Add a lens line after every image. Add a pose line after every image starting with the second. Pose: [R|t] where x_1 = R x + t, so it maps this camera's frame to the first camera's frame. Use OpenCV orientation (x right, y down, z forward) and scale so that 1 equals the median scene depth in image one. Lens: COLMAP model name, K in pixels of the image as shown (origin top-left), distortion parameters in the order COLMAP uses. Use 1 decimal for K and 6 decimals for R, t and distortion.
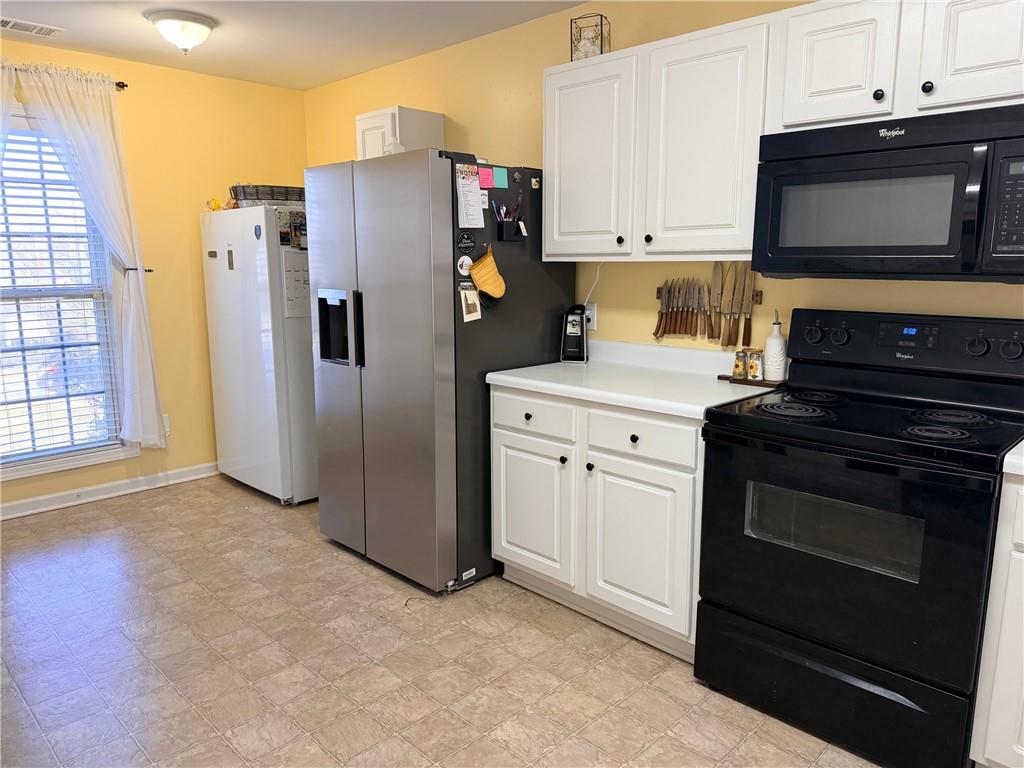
lens RADIAL K [[721.3, 0, 512.0], [0, 721.3, 384.0], [0, 0, 1]] dist [0.088118, -0.111913]
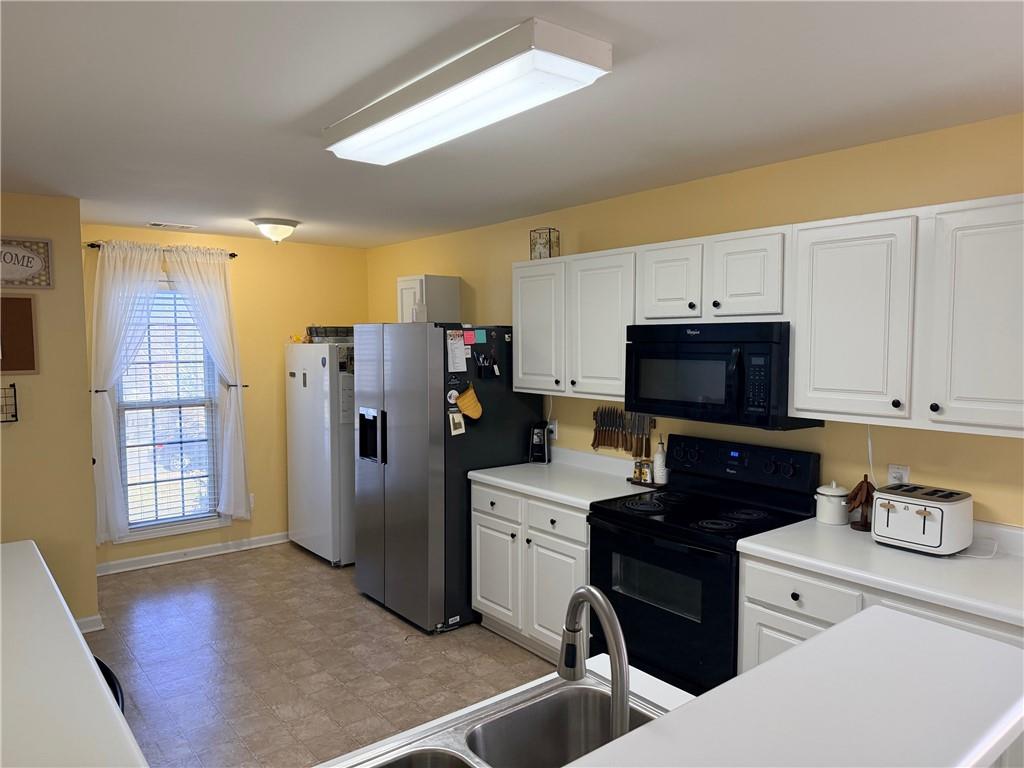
lens RADIAL K [[721.3, 0, 512.0], [0, 721.3, 384.0], [0, 0, 1]] dist [0.088118, -0.111913]
pose [[0.993831, 0.008155, -0.110603, 0.201346], [-0.020013, 0.994107, -0.106535, -0.035999], [0.109082, 0.108092, 0.988138, -0.397102]]
